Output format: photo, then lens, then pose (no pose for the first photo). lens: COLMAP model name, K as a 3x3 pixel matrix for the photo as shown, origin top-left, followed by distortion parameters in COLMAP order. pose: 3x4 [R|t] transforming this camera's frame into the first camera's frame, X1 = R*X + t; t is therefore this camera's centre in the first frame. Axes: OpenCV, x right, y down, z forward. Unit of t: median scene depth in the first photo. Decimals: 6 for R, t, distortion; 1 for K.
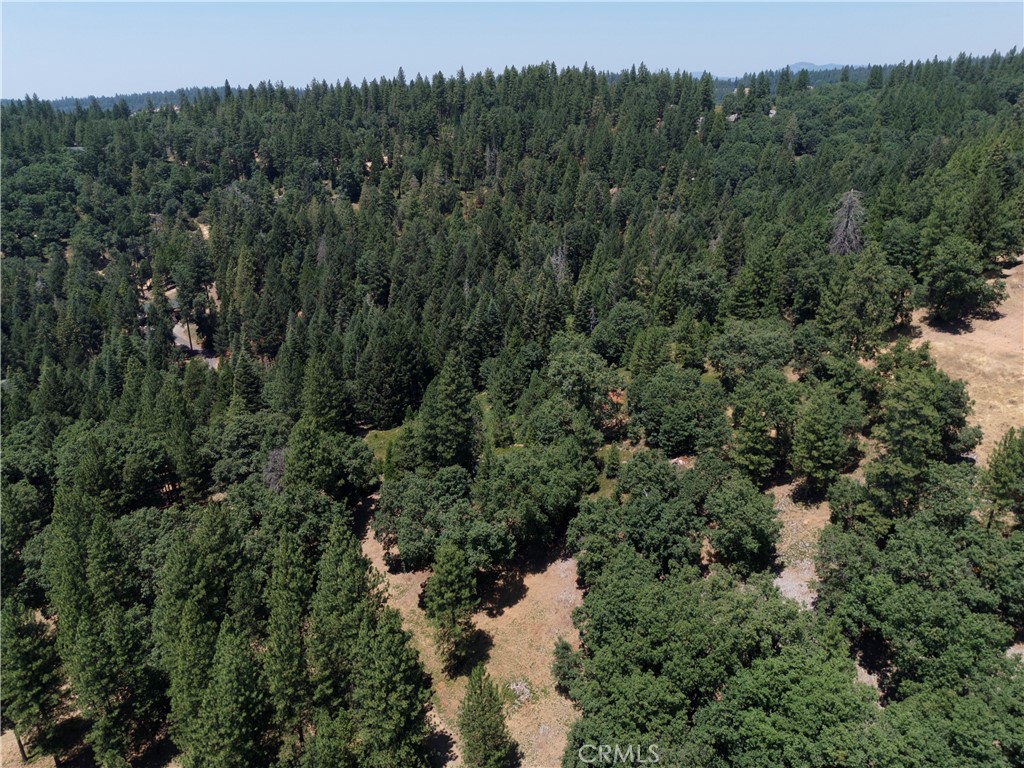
lens RADIAL K [[764.3, 0, 511.4], [0, 764.3, 367.7], [0, 0, 1]] dist [0.059377, -0.055689]
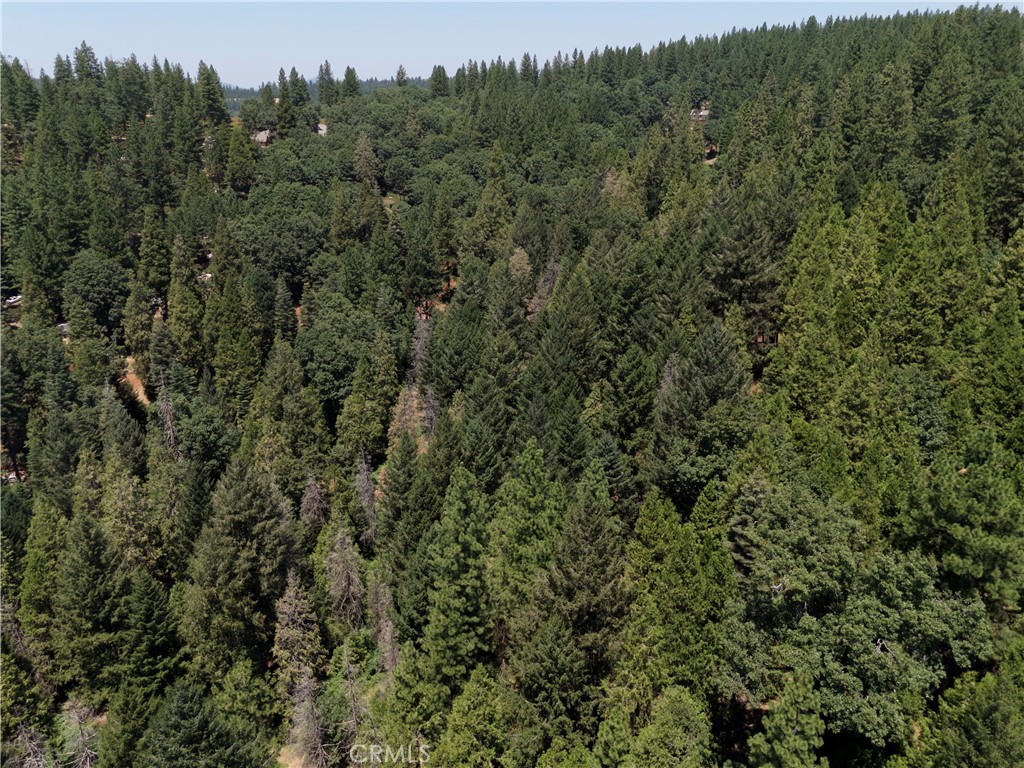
lens RADIAL K [[753.4, 0, 512.0], [0, 753.4, 384.0], [0, 0, 1]] dist [0.061872, -0.048046]
pose [[0.844349, -0.184781, 0.502922, 0.127830], [0.181081, 0.981831, 0.056725, -0.146102], [-0.504266, 0.043174, 0.862469, 0.435175]]
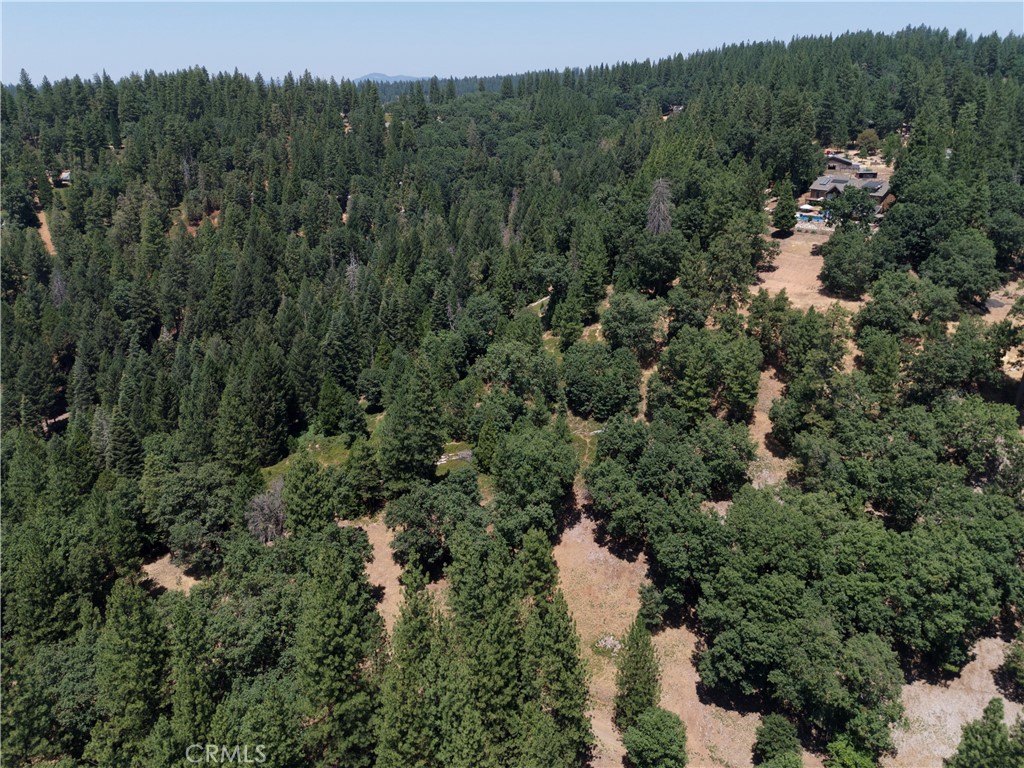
lens RADIAL K [[753.4, 0, 512.0], [0, 753.4, 384.0], [0, 0, 1]] dist [0.061872, -0.048046]
pose [[0.875011, -0.175027, 0.451355, -0.136862], [0.169832, 0.984081, 0.052367, -0.005795], [-0.453336, 0.030833, 0.890806, 0.025292]]
